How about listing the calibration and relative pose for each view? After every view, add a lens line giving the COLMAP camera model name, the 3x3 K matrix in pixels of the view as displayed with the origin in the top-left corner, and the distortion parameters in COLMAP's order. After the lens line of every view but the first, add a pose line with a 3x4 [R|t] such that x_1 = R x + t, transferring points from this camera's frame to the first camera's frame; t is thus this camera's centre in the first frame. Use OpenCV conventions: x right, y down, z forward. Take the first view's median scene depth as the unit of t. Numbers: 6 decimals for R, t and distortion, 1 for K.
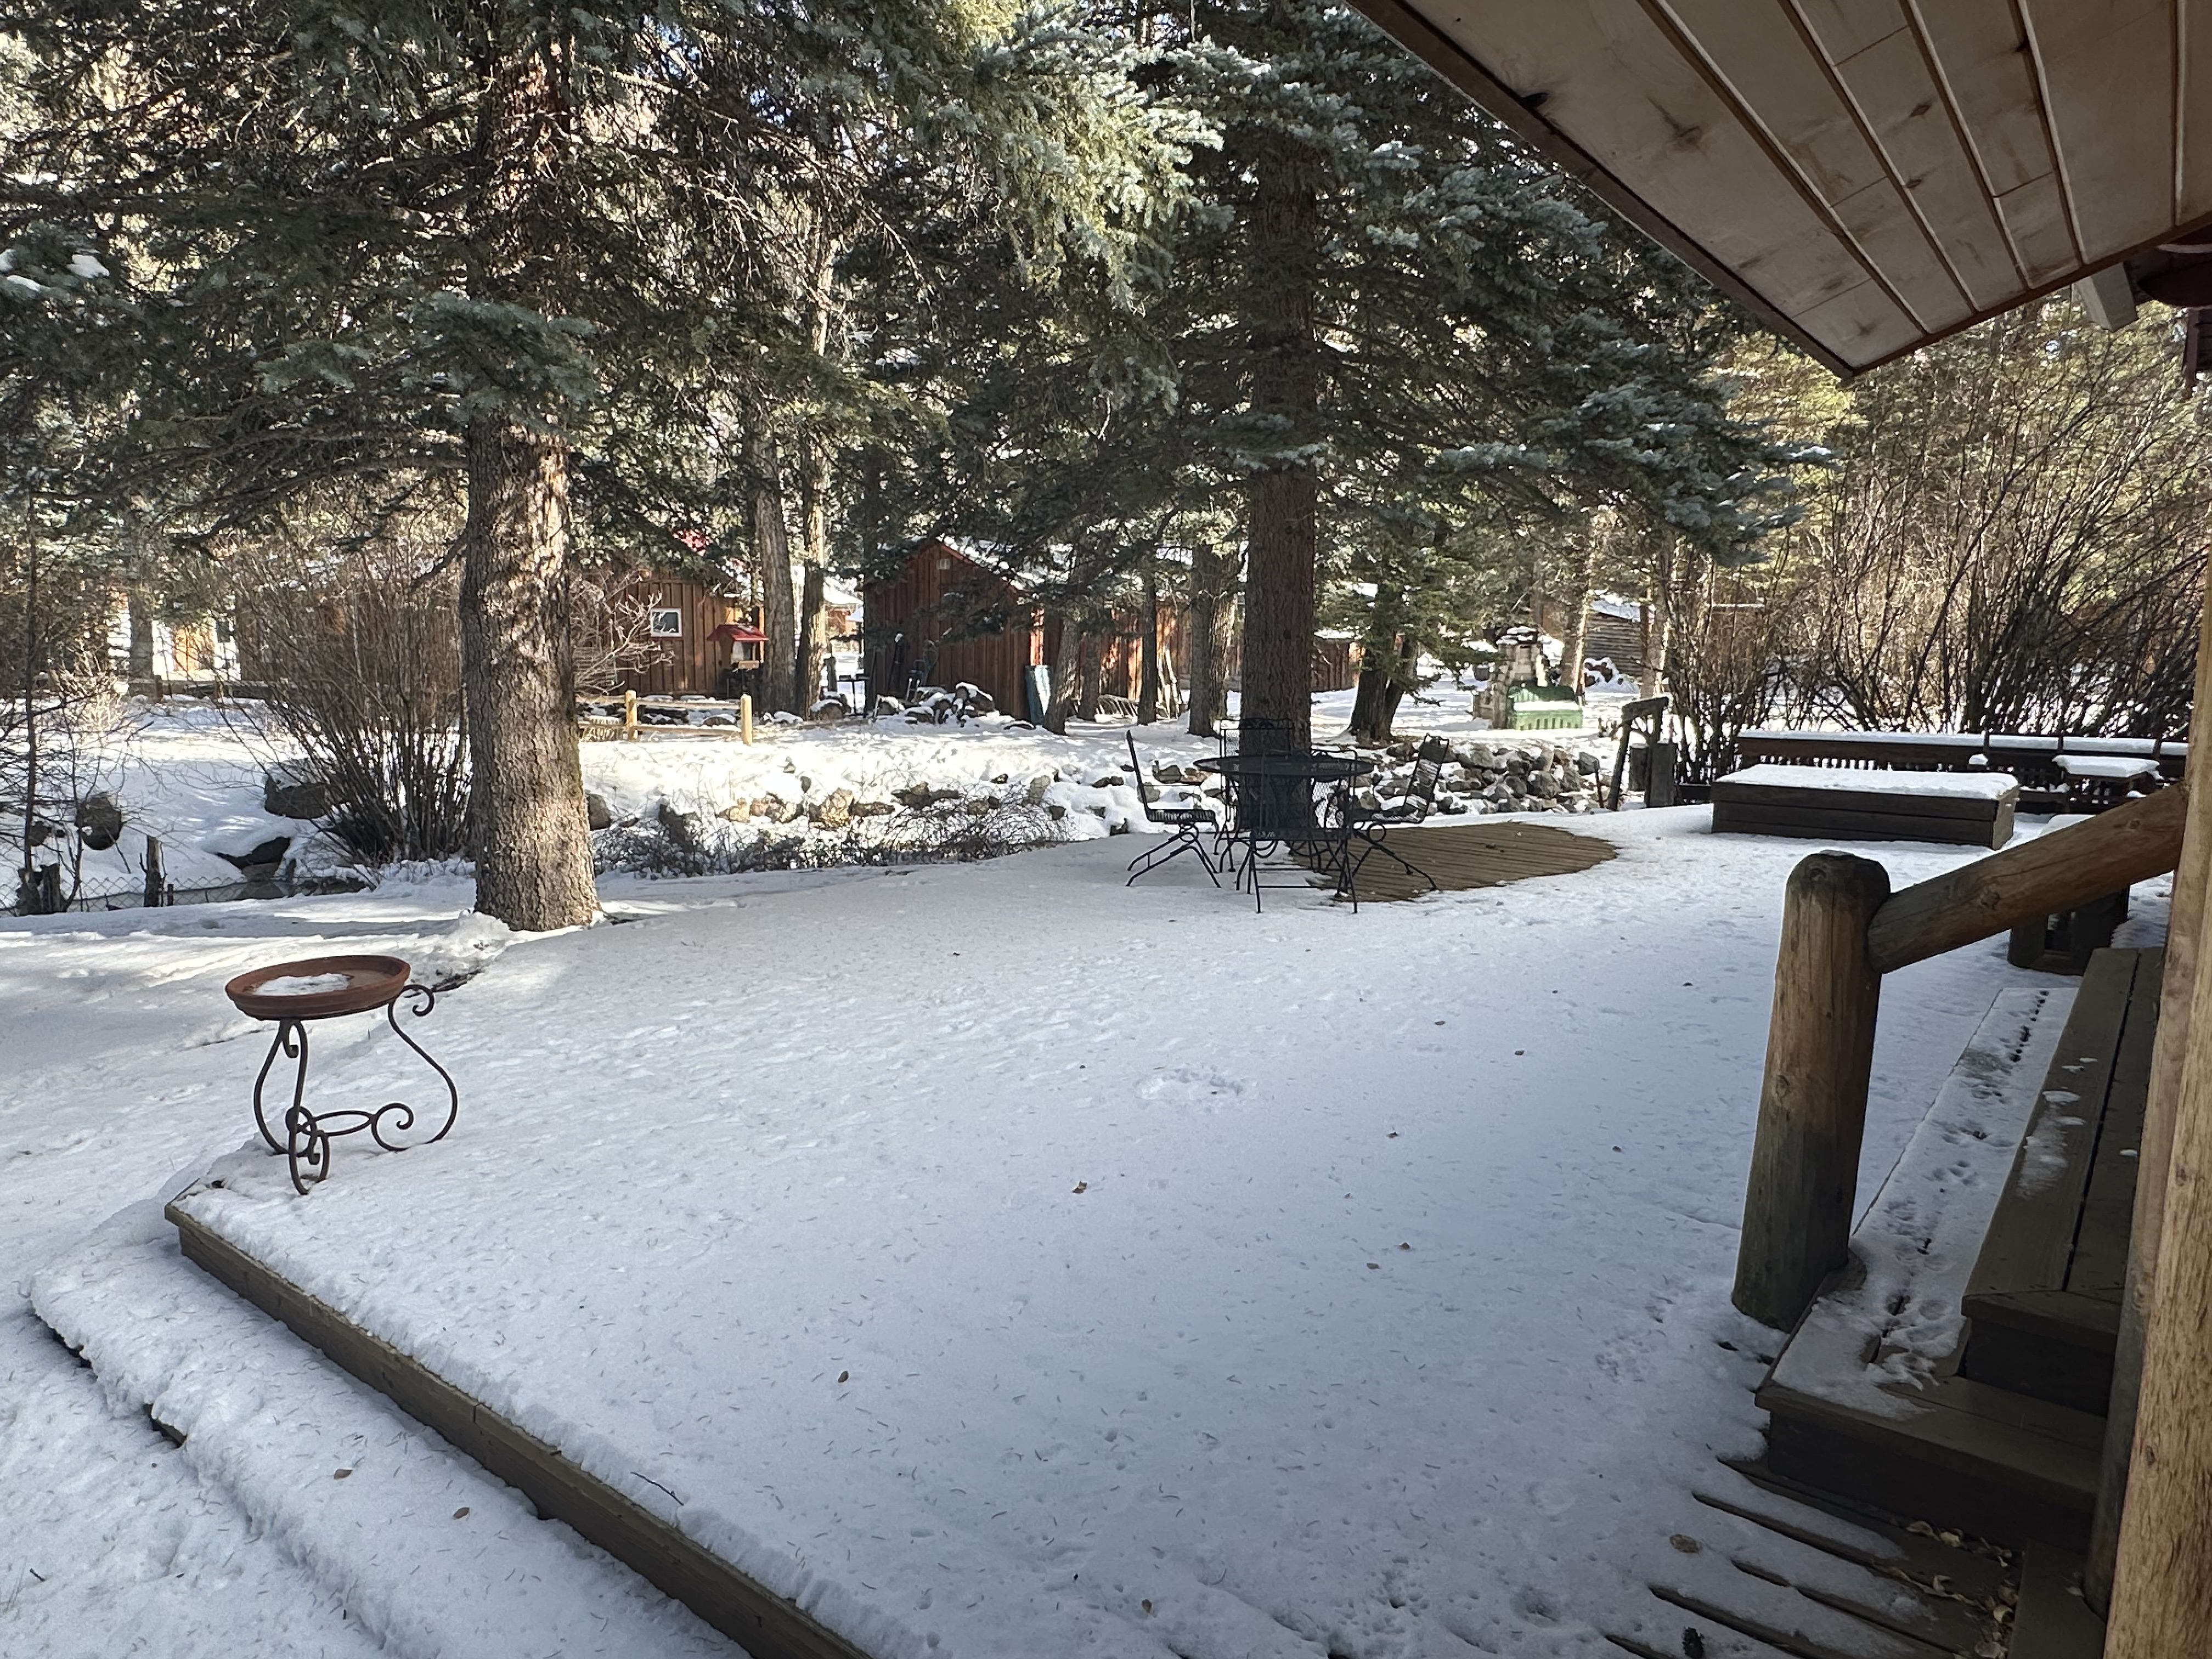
lens RADIAL K [[1382.7, 0, 1106.1], [0, 1382.7, 838.6], [0, 0, 1]] dist [-0.003102, 0.000933]
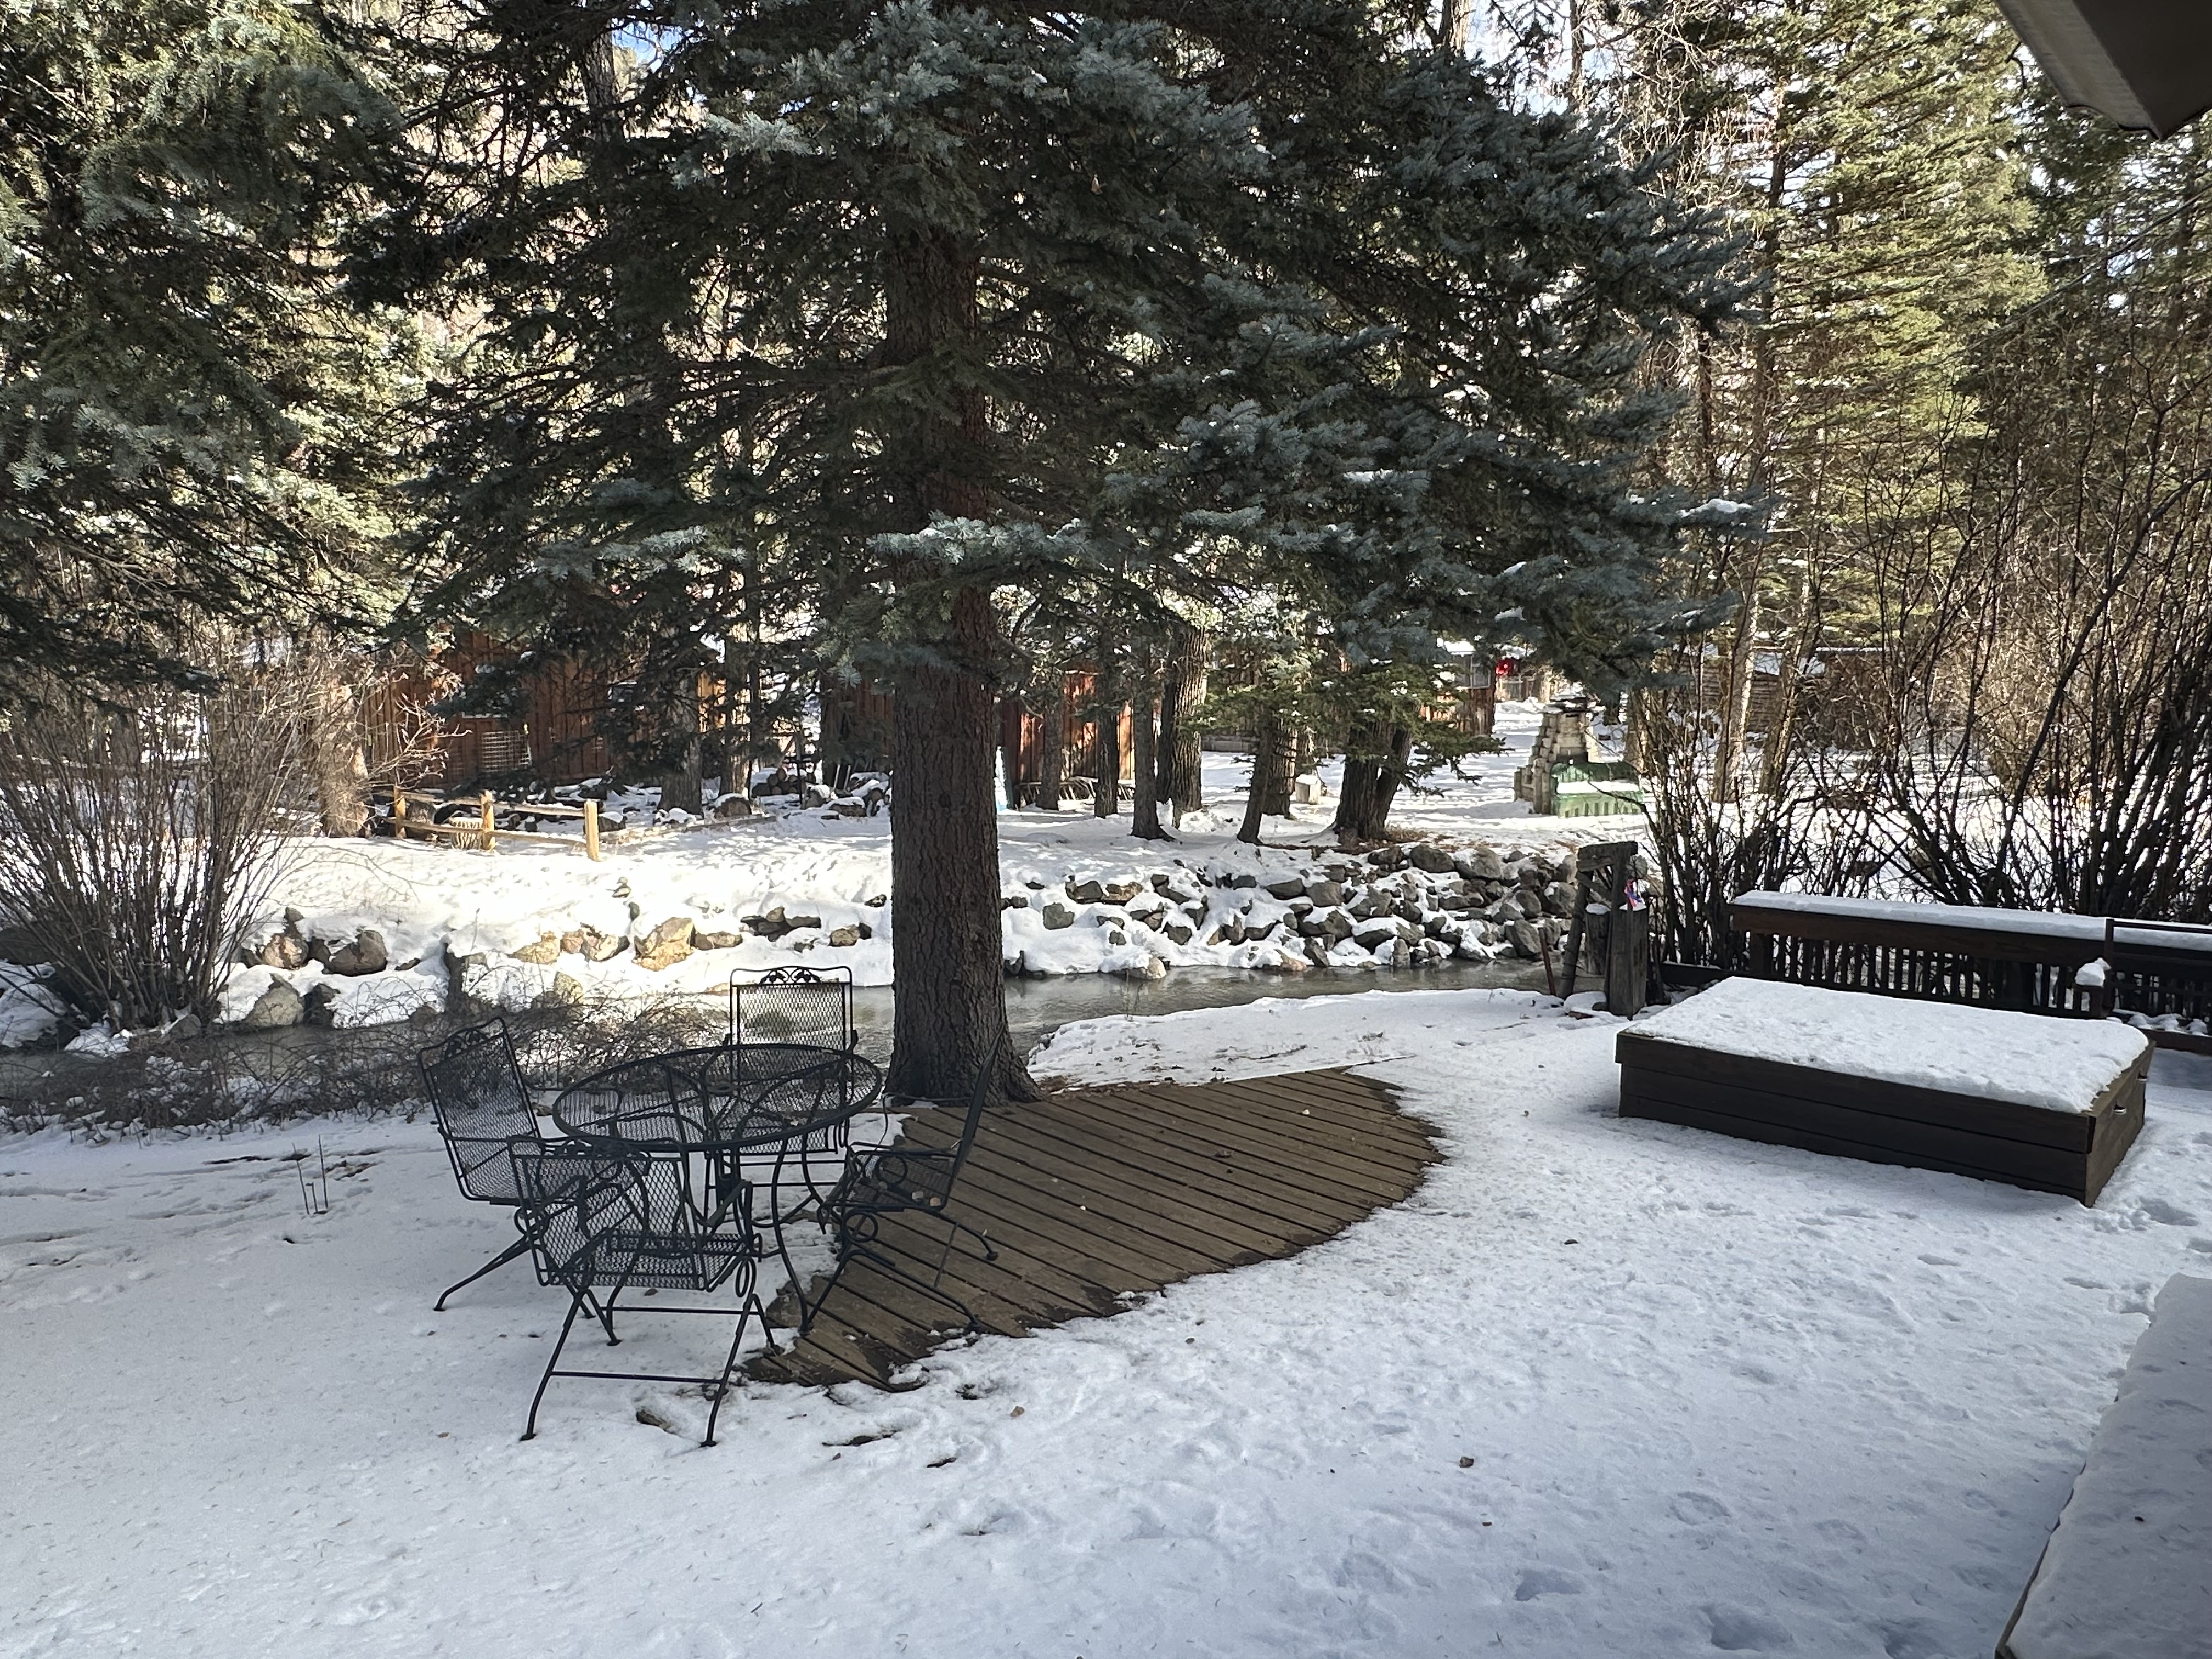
lens RADIAL K [[1382.7, 0, 1106.1], [0, 1382.7, 838.6], [0, 0, 1]] dist [-0.003102, 0.000933]
pose [[0.994637, -0.004165, -0.103345, 0.137696], [0.001737, 0.999721, -0.023569, -0.057231], [0.103414, 0.023263, 0.994366, 0.179526]]
